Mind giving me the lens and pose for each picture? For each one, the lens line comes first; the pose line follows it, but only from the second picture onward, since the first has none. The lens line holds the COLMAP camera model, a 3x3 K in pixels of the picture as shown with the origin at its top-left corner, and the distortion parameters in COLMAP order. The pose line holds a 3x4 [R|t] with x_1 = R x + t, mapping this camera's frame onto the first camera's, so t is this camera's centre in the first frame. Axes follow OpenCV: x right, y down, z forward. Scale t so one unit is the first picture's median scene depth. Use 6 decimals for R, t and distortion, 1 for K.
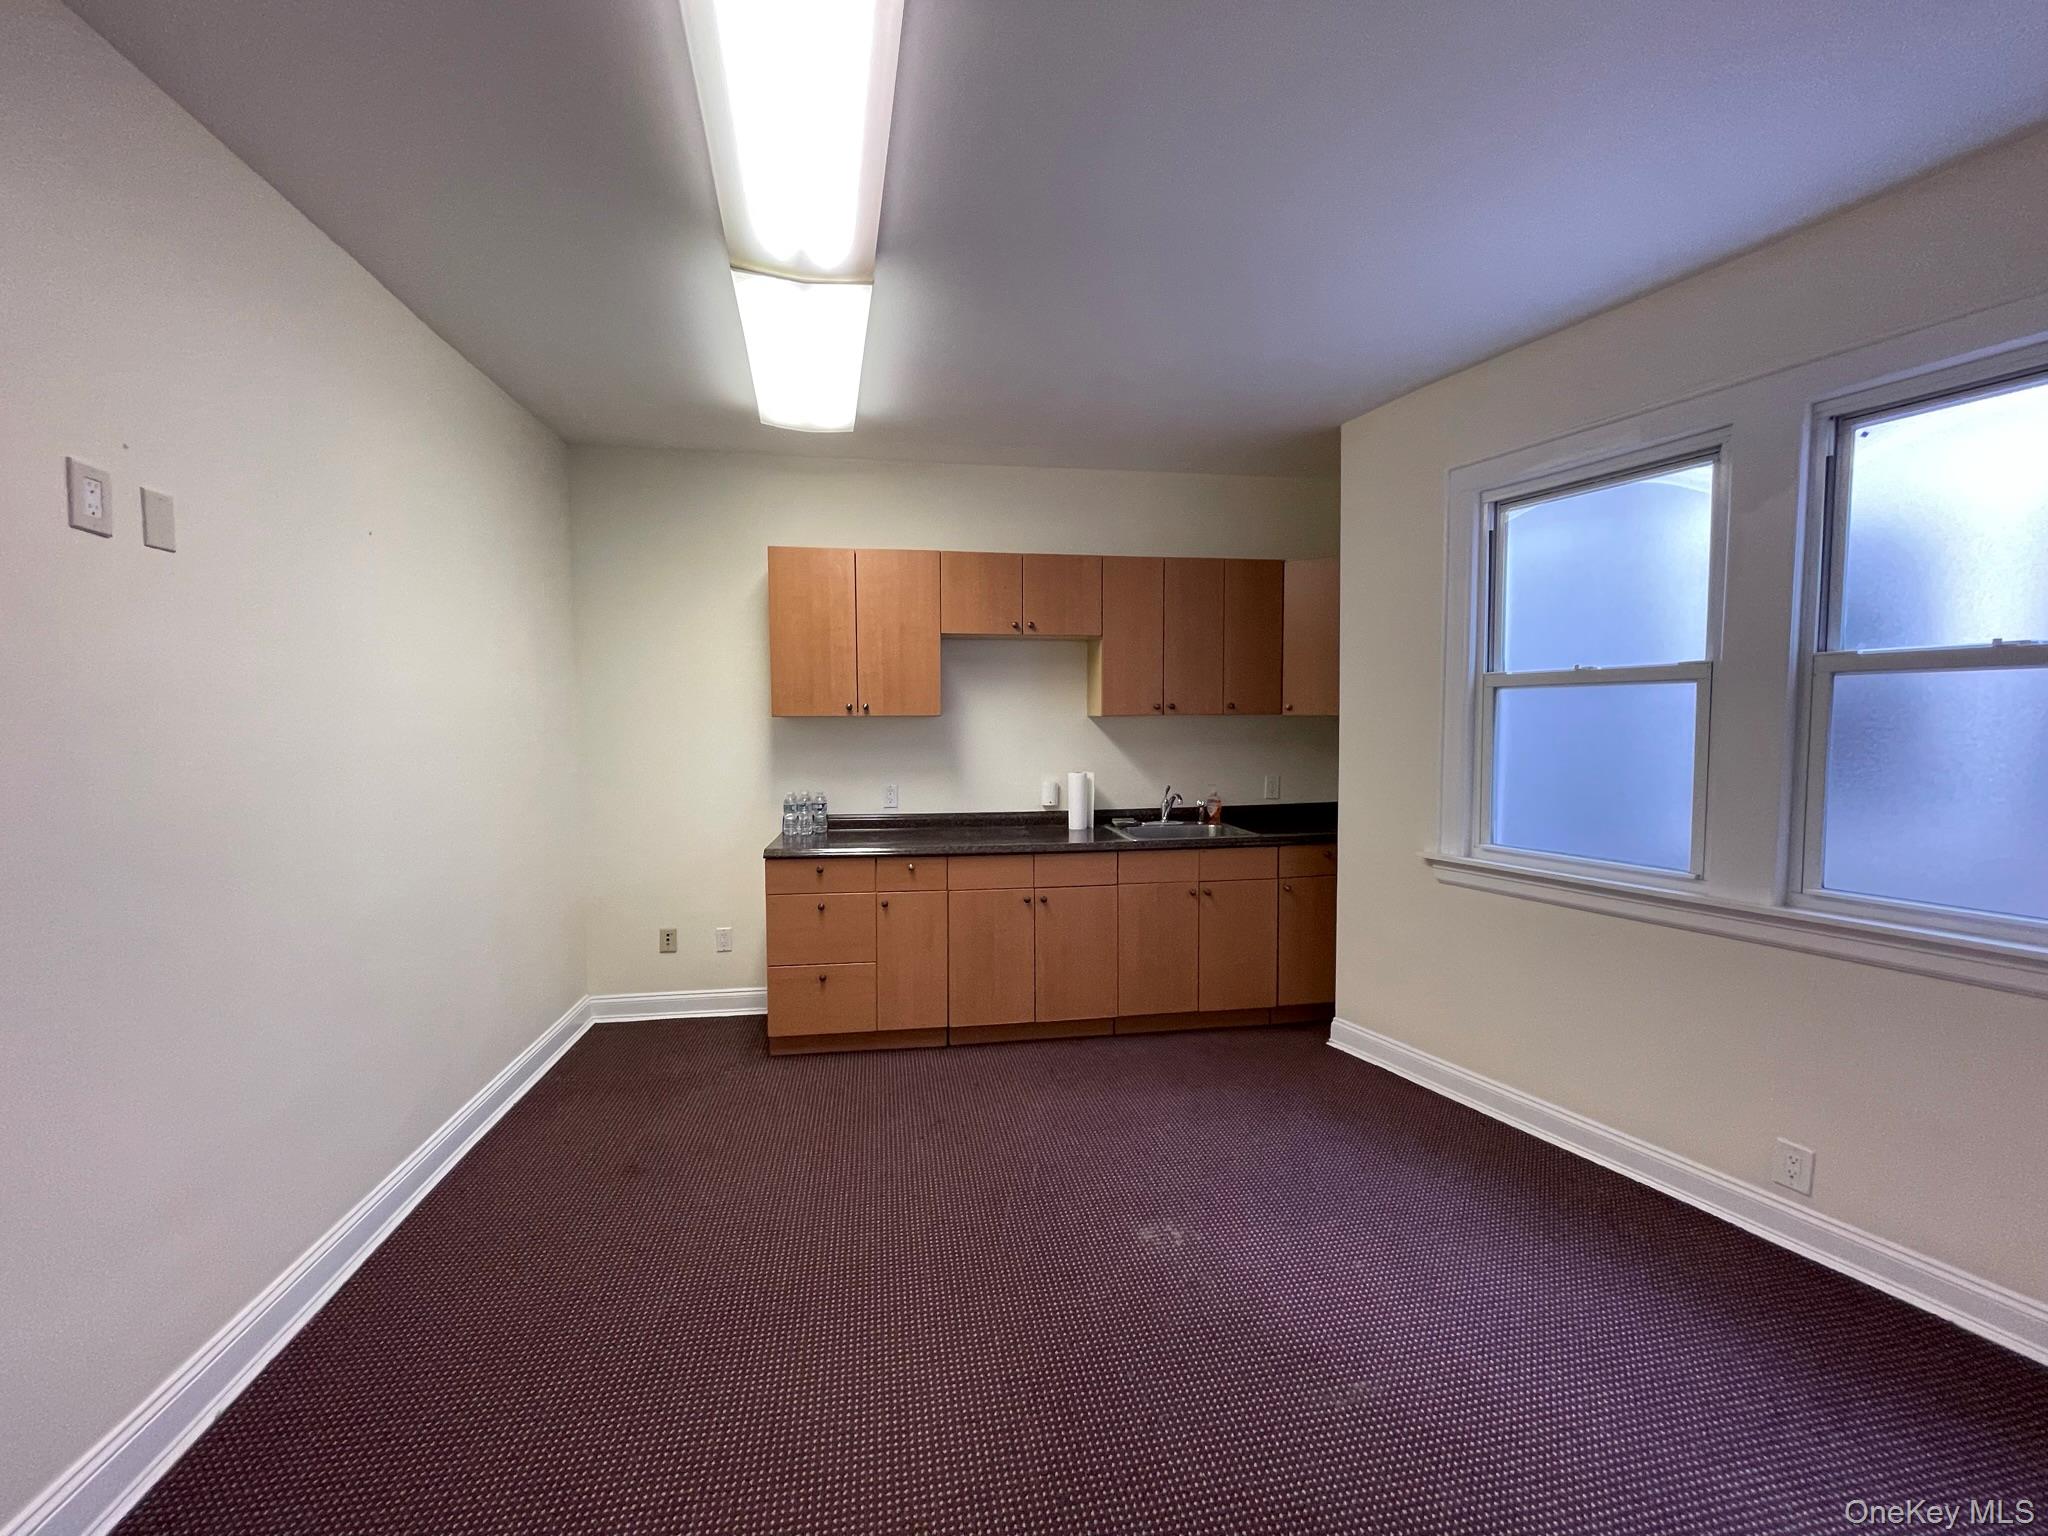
lens RADIAL K [[821.4, 0, 1028.3], [0, 821.4, 768.2], [0, 0, 1]] dist [-0.000498, 0.000051]
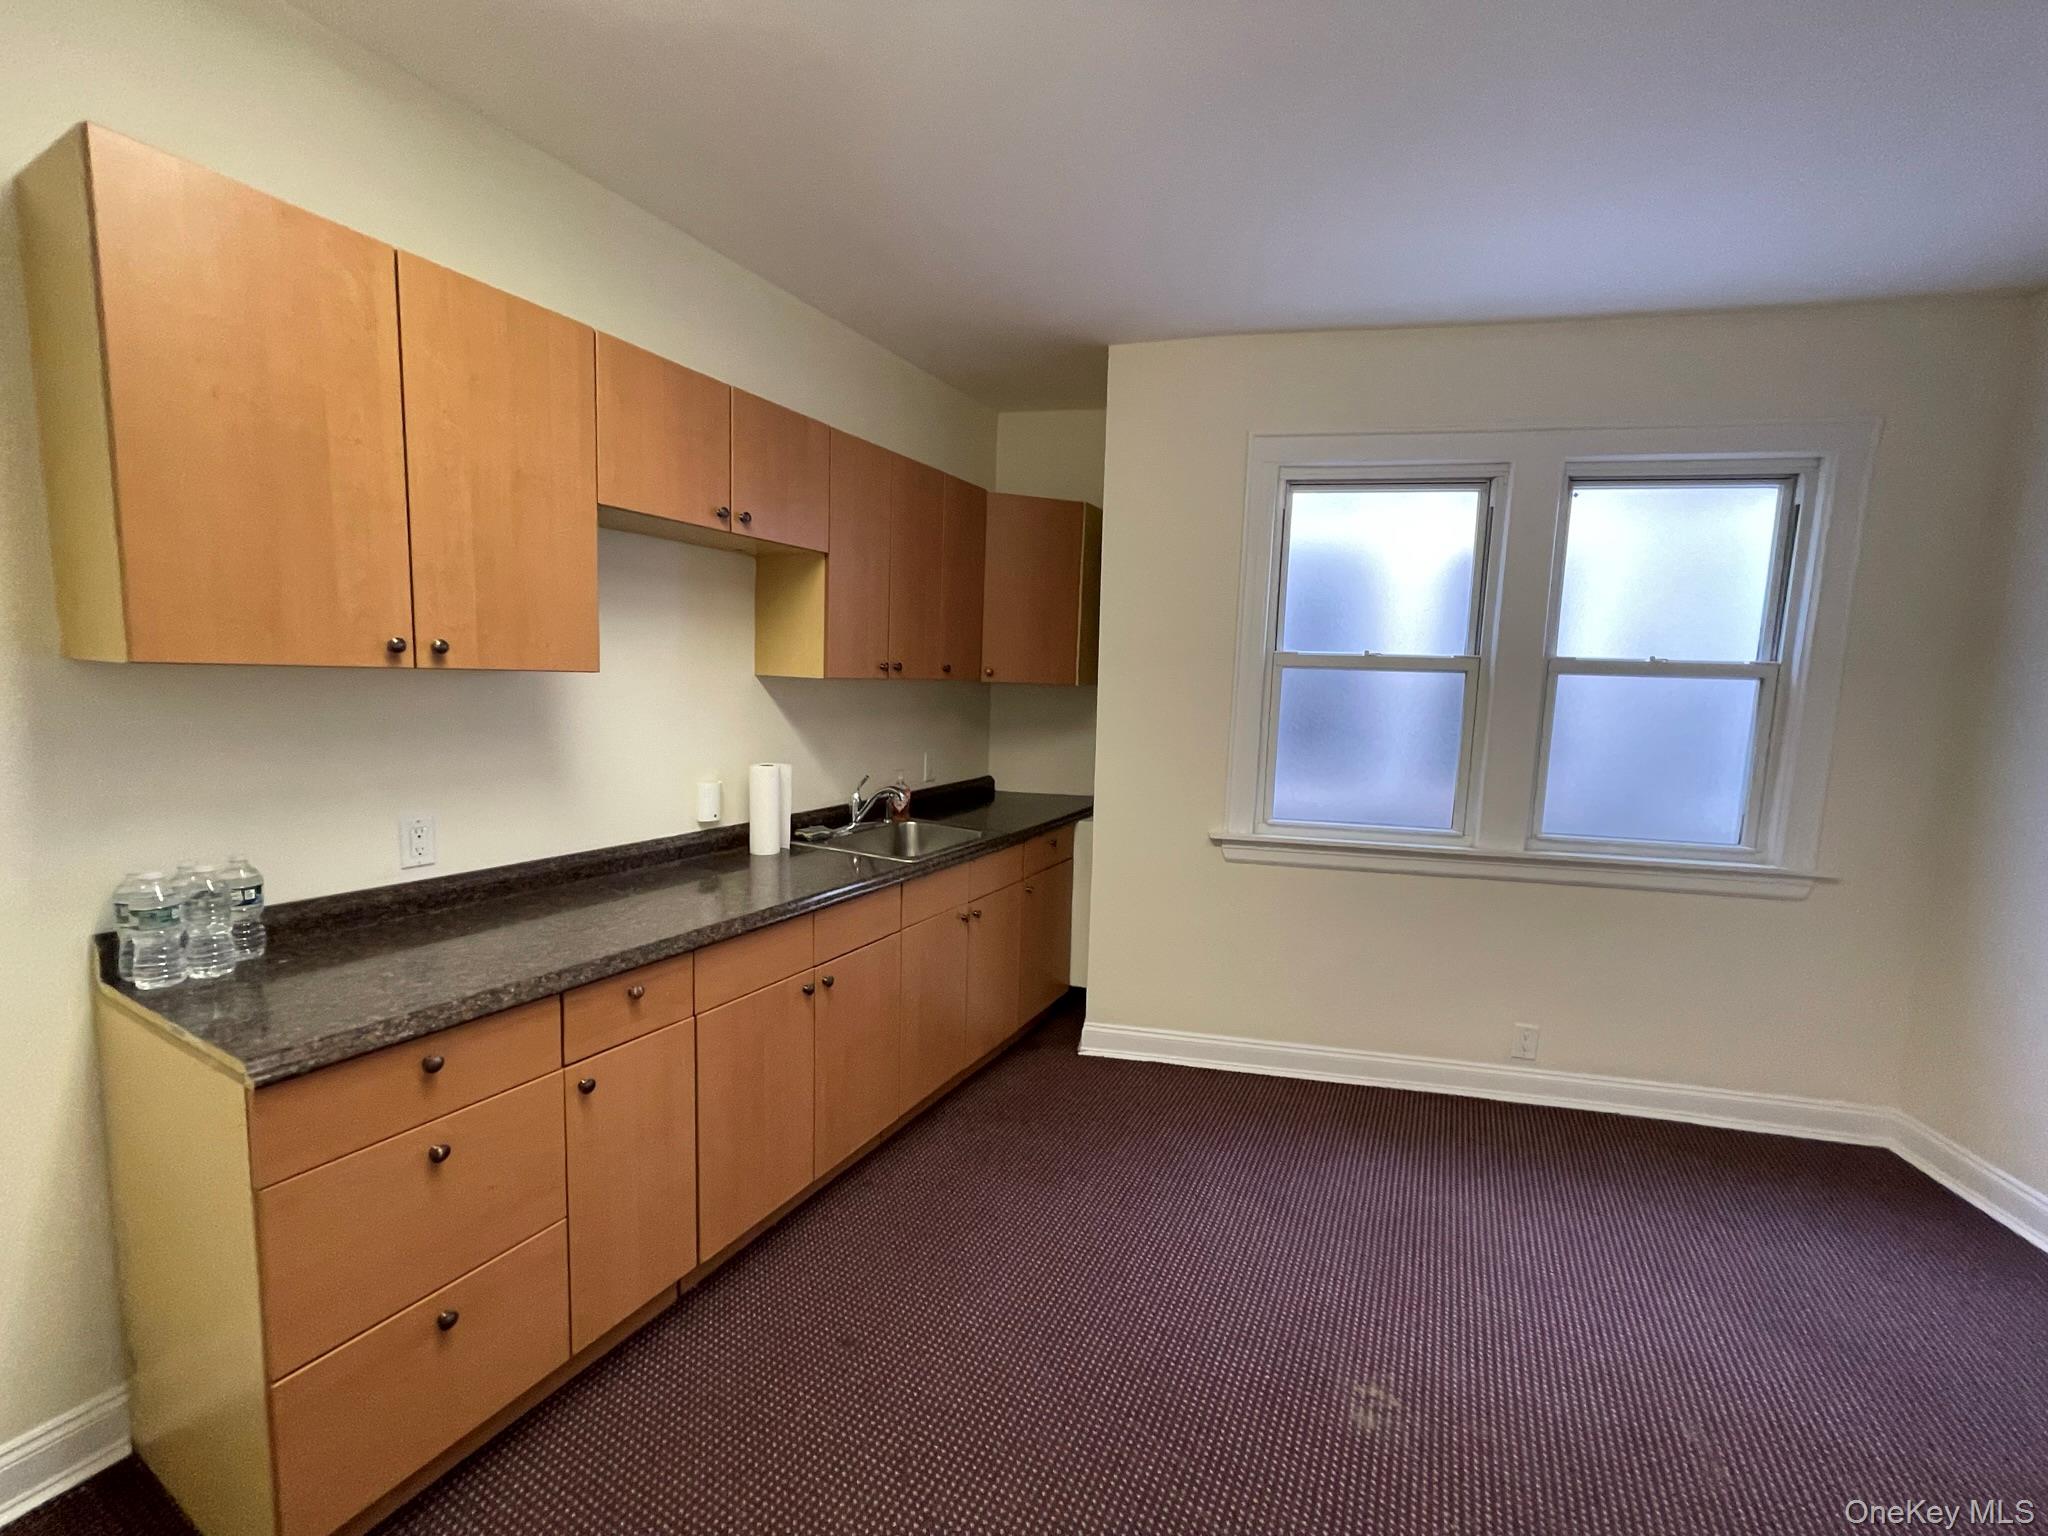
lens RADIAL K [[805.7, 0, 999.5], [0, 805.7, 773.0], [0, 0, 1]] dist [-0.002027, -0.000097]
pose [[0.632518, -0.067752, 0.771577, -0.340075], [0.017204, 0.997150, 0.073456, -0.034847], [-0.774355, -0.033188, 0.631881, 0.510720]]
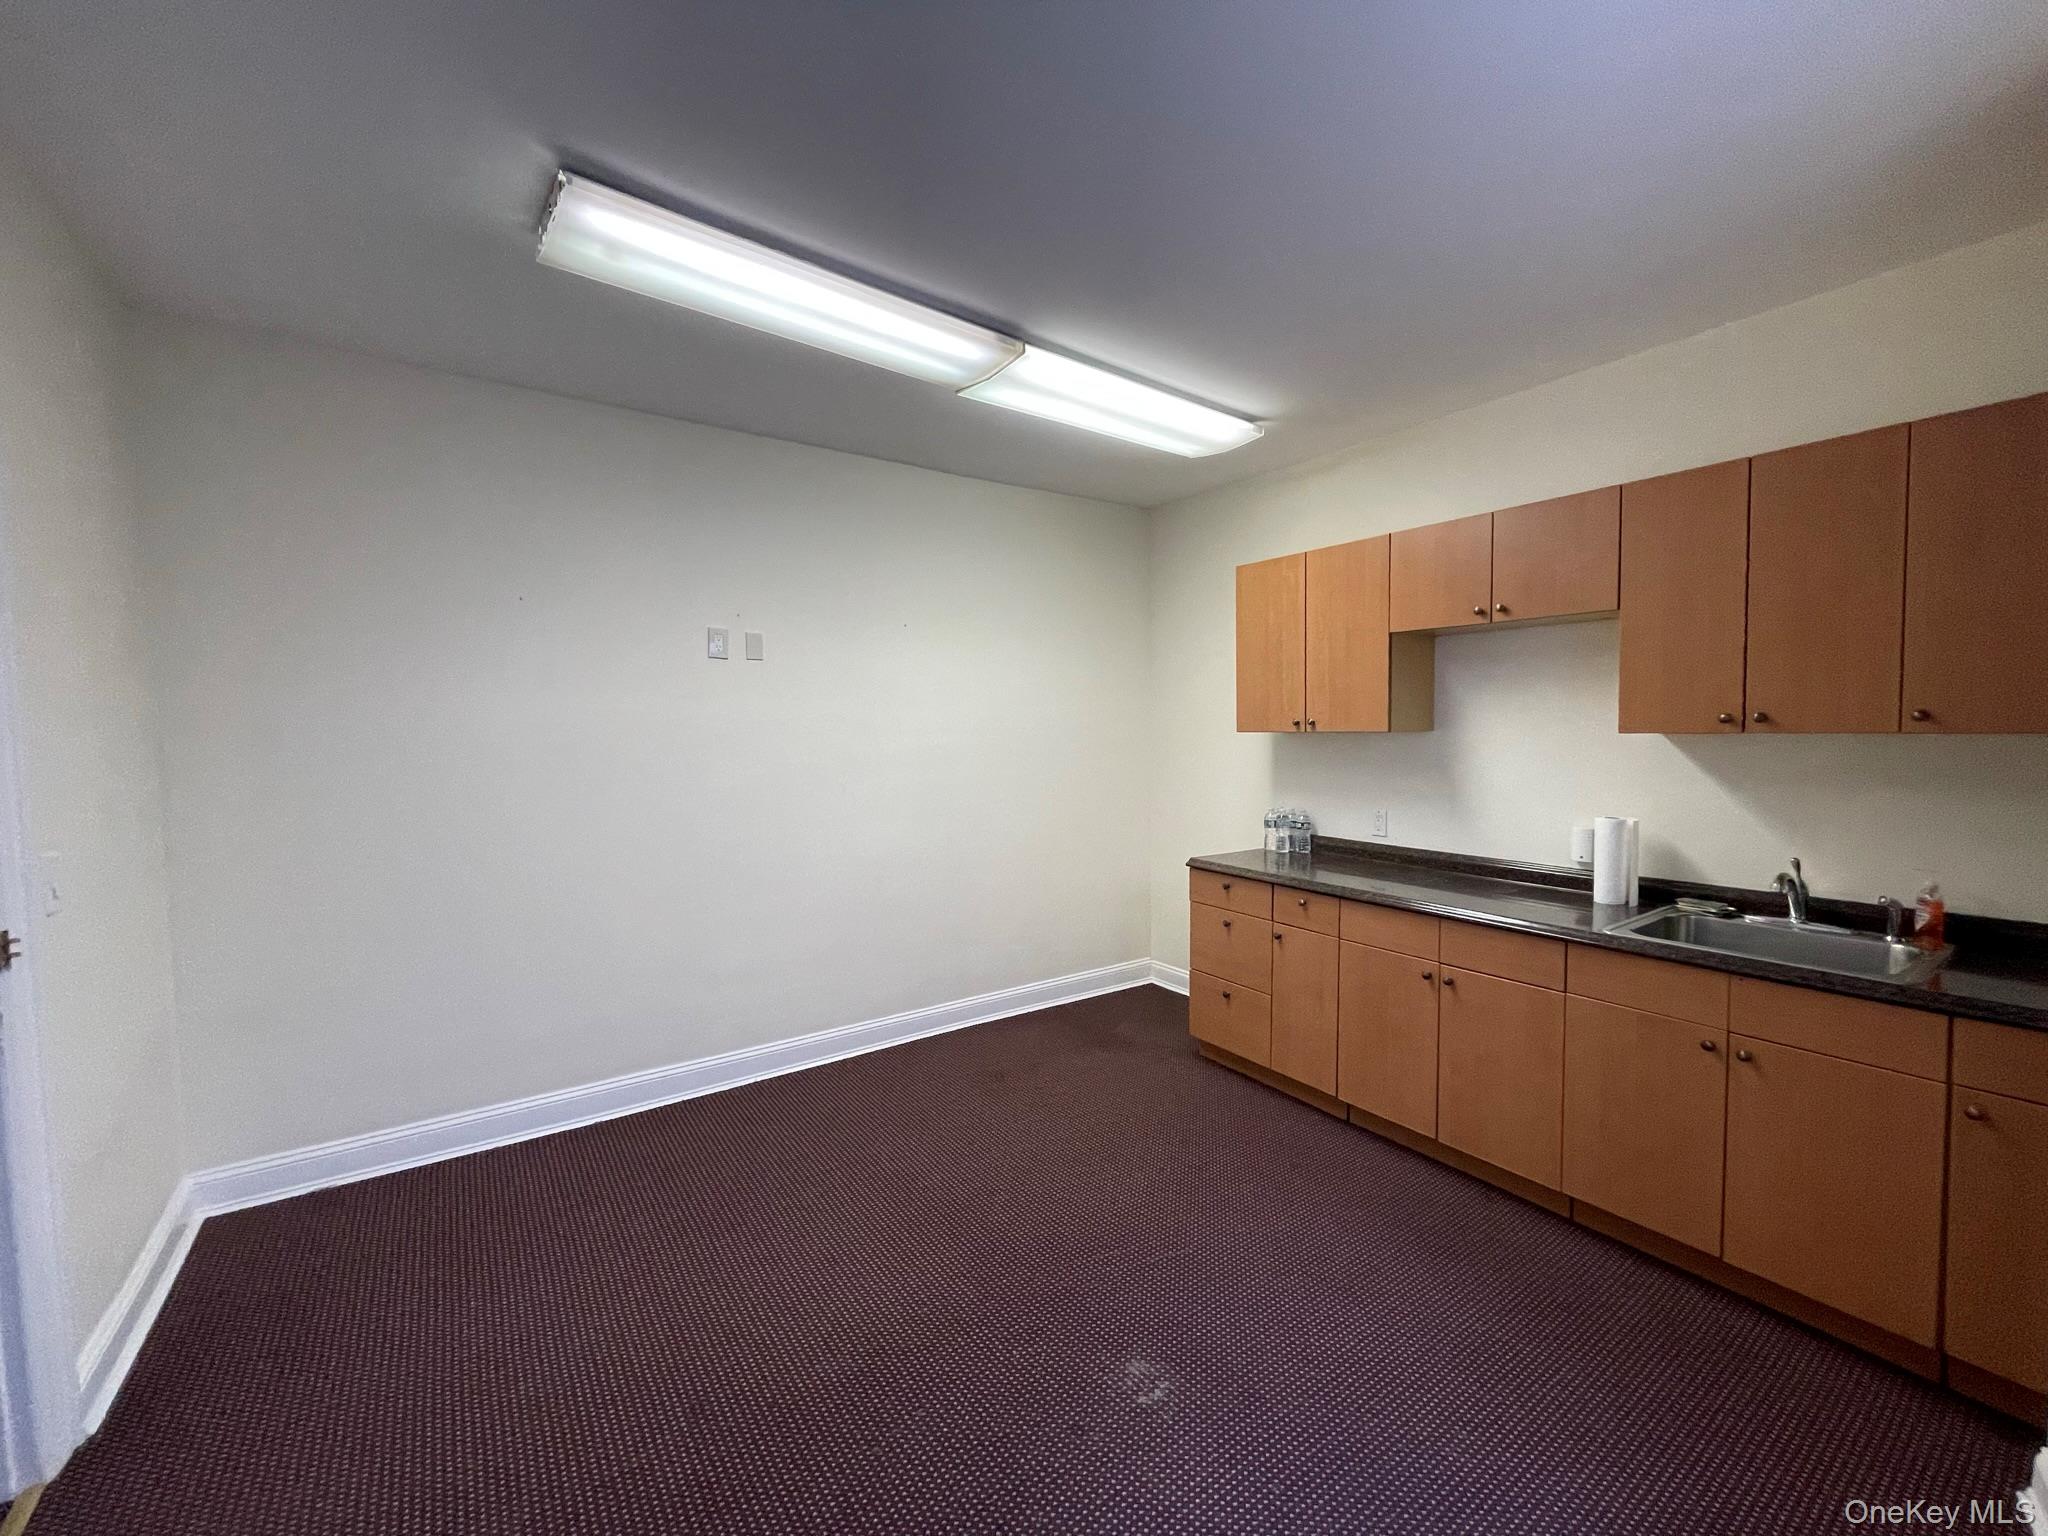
lens RADIAL K [[821.4, 0, 1028.3], [0, 821.4, 768.2], [0, 0, 1]] dist [-0.000498, 0.000051]
pose [[0.428548, 0.047572, -0.902266, 0.499448], [-0.045094, 0.998495, 0.031227, -0.037405], [0.902393, 0.027305, 0.430048, 0.319531]]
